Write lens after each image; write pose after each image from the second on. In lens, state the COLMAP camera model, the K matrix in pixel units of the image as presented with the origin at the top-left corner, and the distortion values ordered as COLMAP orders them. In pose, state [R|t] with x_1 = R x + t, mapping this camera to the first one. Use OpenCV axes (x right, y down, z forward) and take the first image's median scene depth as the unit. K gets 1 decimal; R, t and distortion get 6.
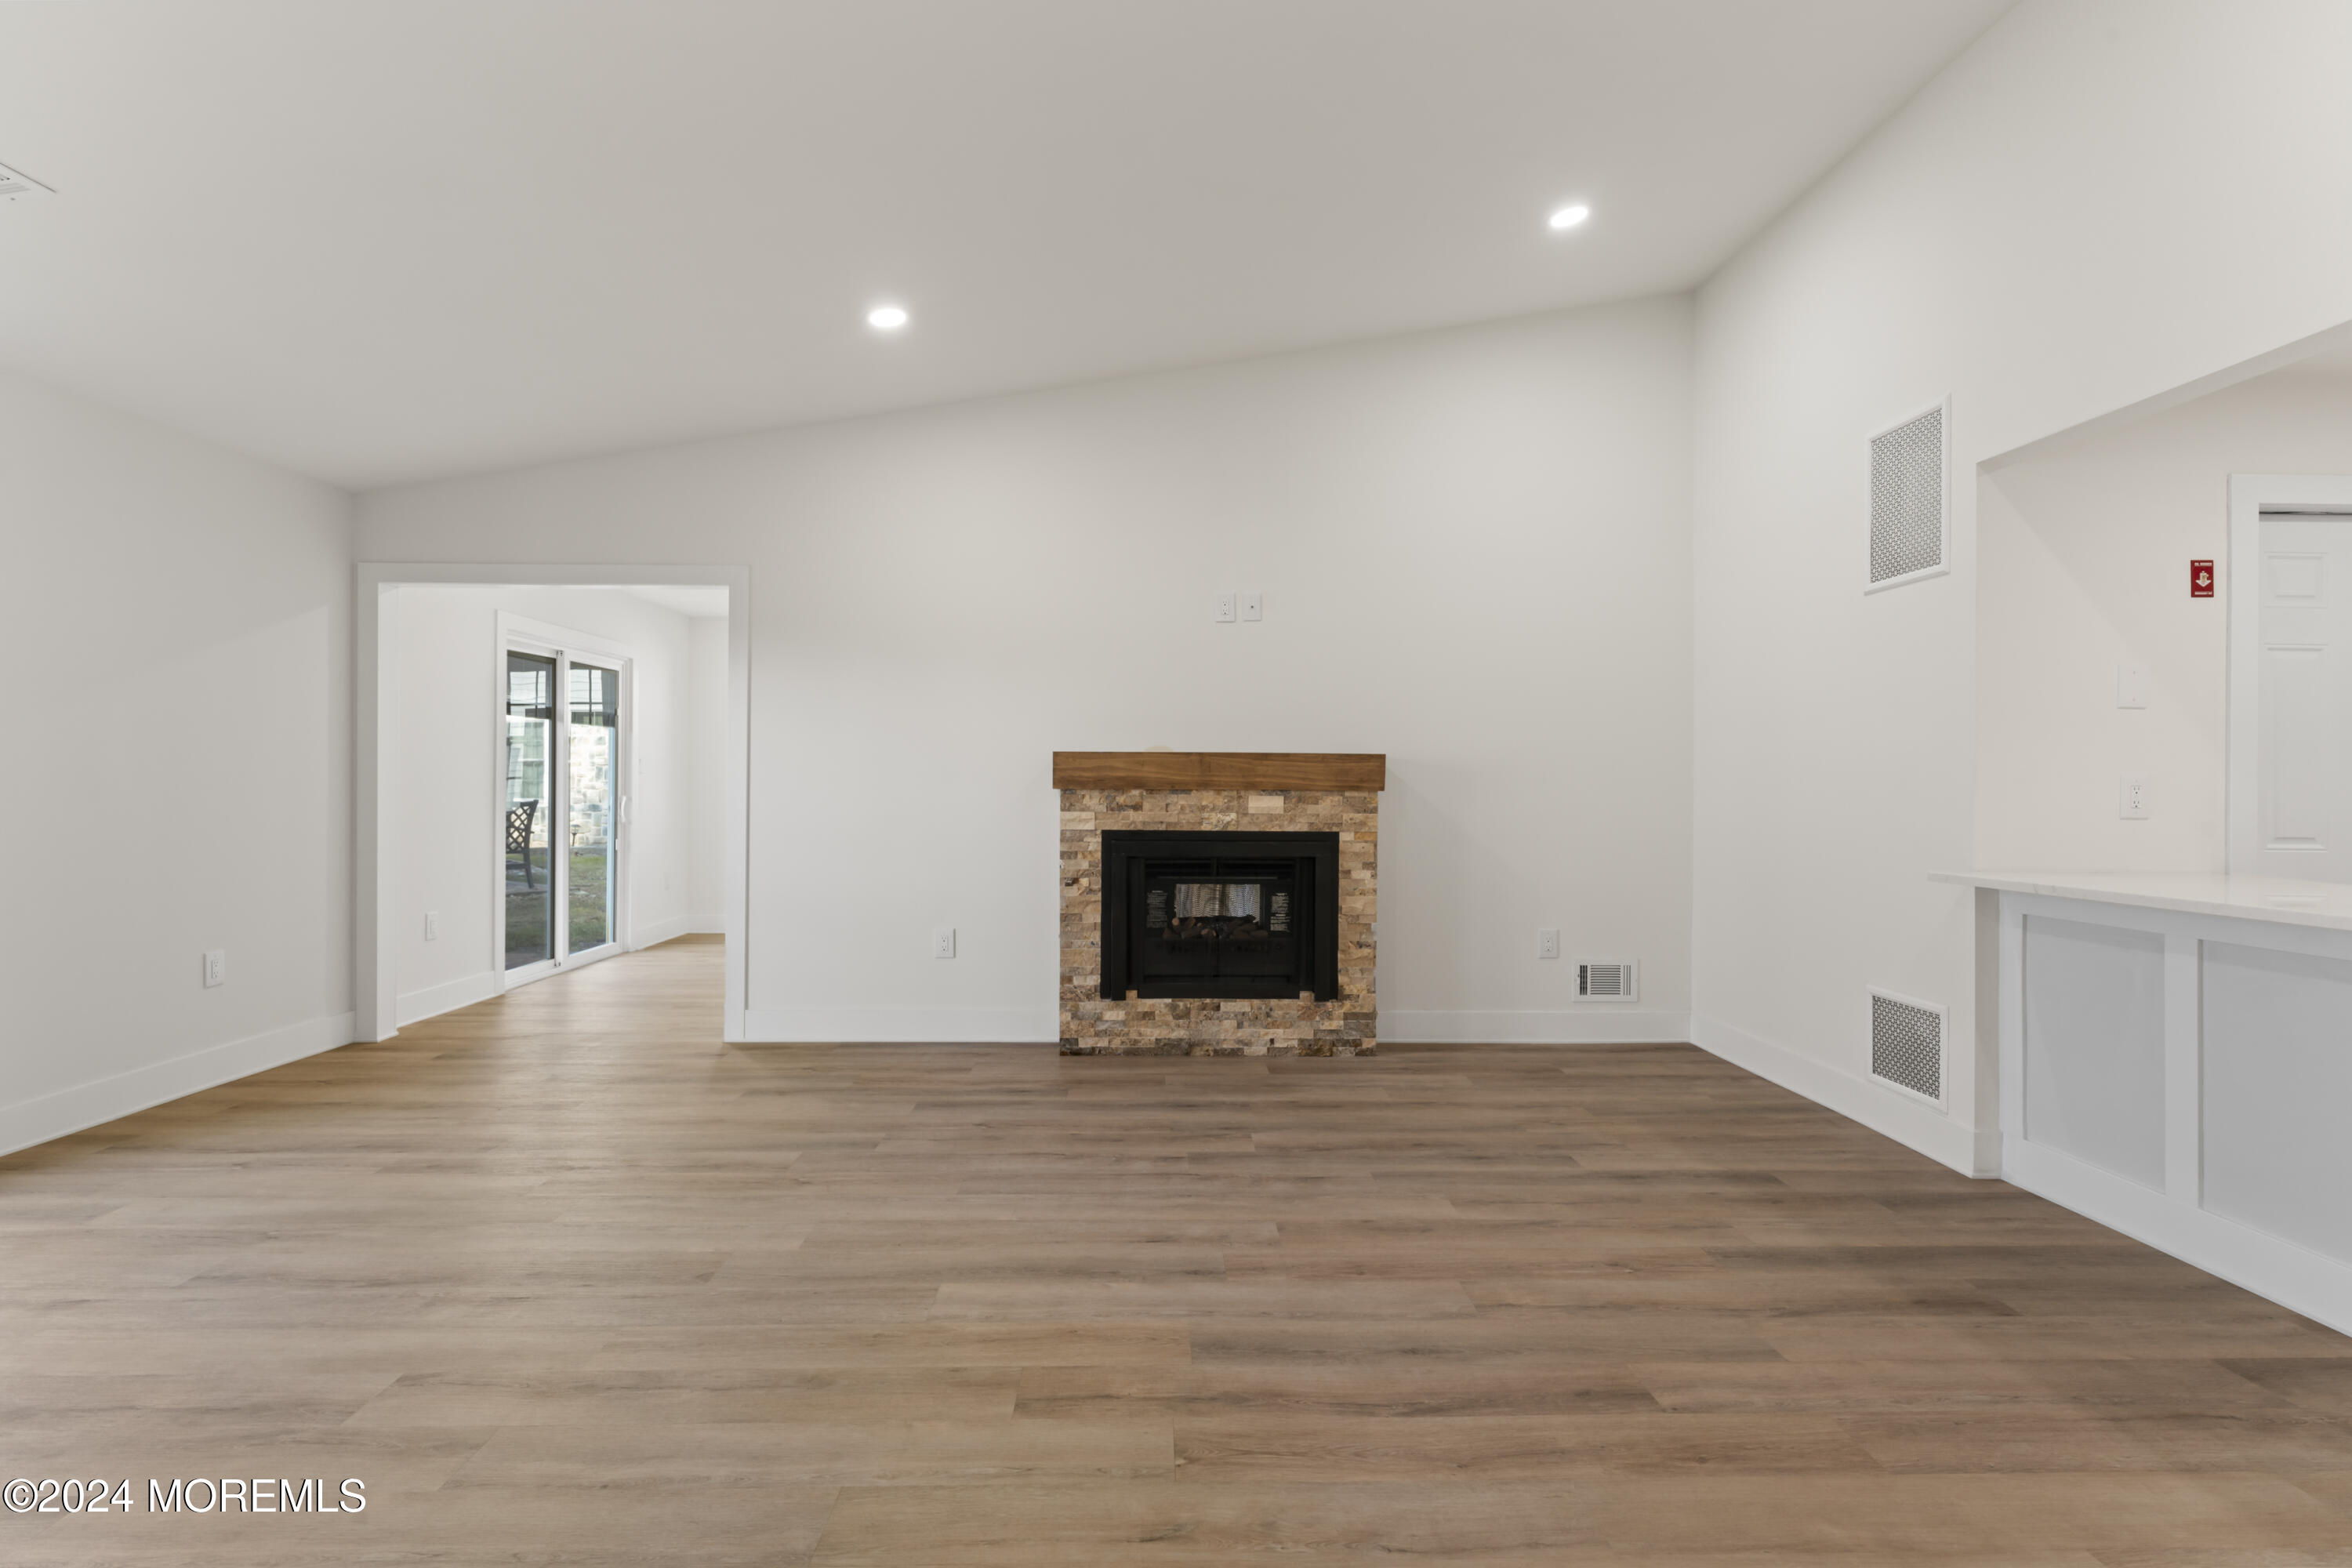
lens RADIAL K [[1122.0, 0, 1178.8], [0, 1122.0, 777.1], [0, 0, 1]] dist [-0.001579, -0.000839]
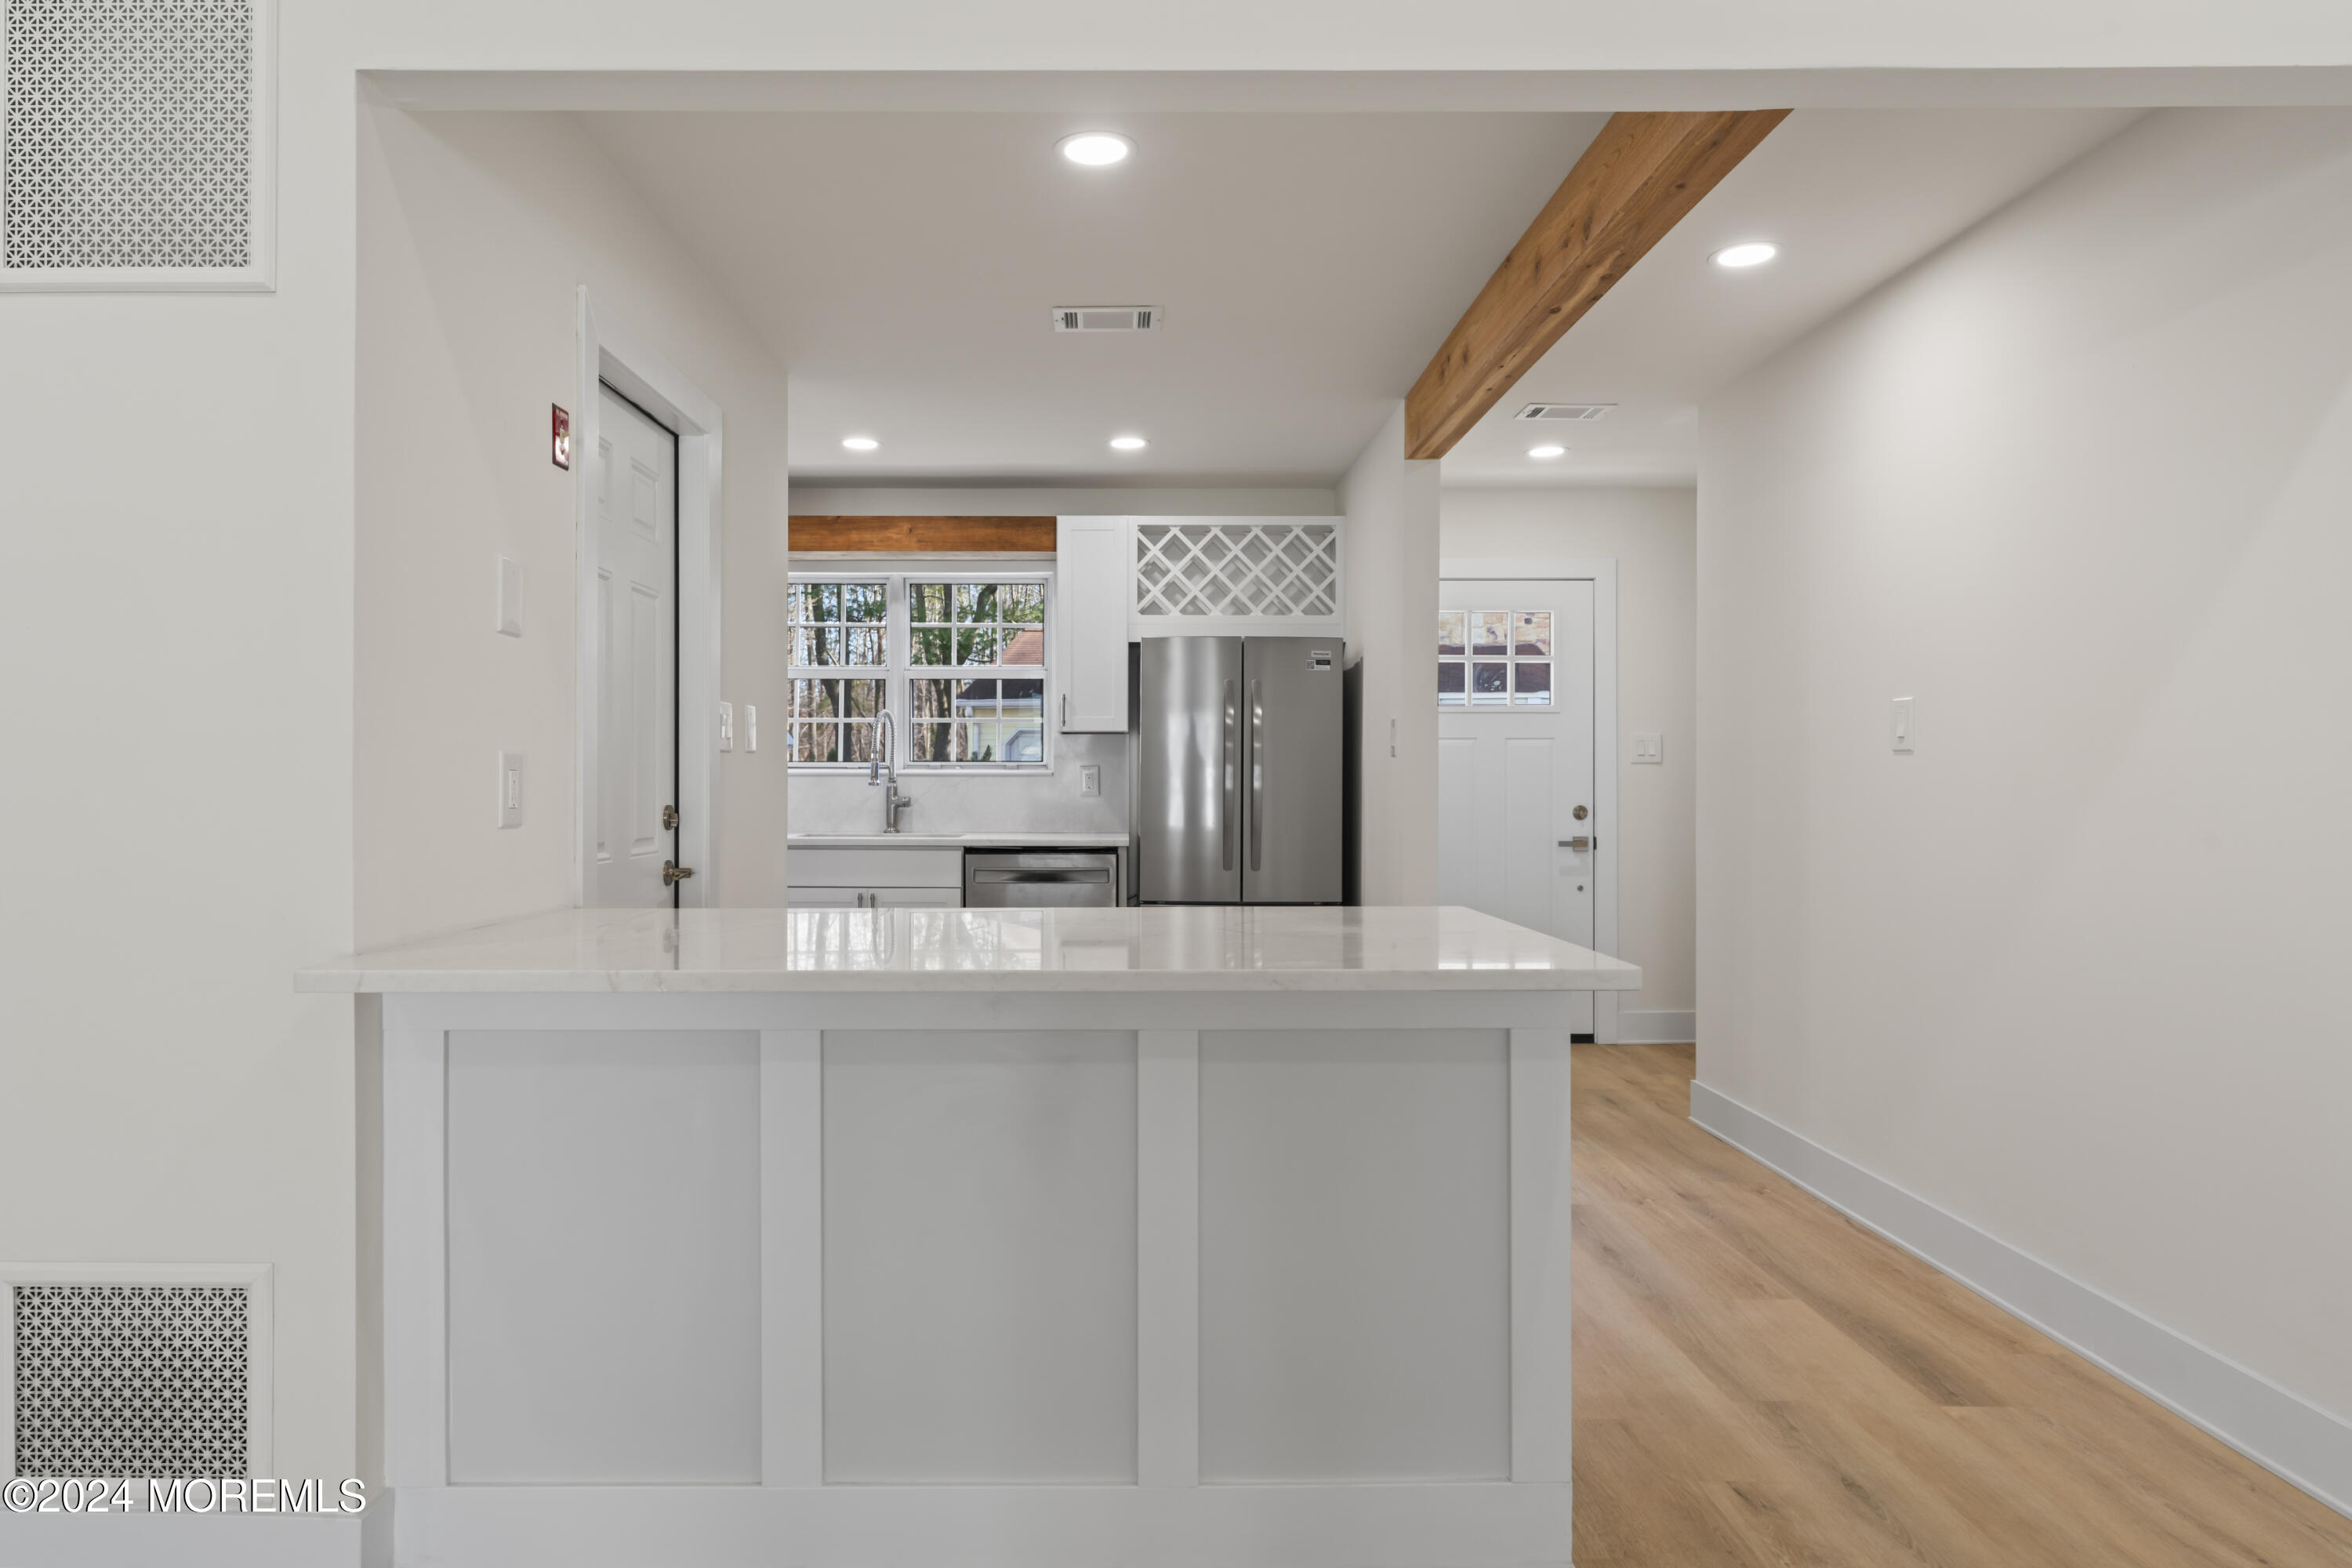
lens RADIAL K [[1394.2, 0, 1117.2], [0, 1394.2, 777.0], [0, 0, 1]] dist [-0.001627, -0.000777]
pose [[0.030777, -0.006068, 0.999508, 0.103625], [-0.006883, 0.999957, 0.006283, 0.003627], [-0.999503, -0.007073, 0.030734, 0.471416]]
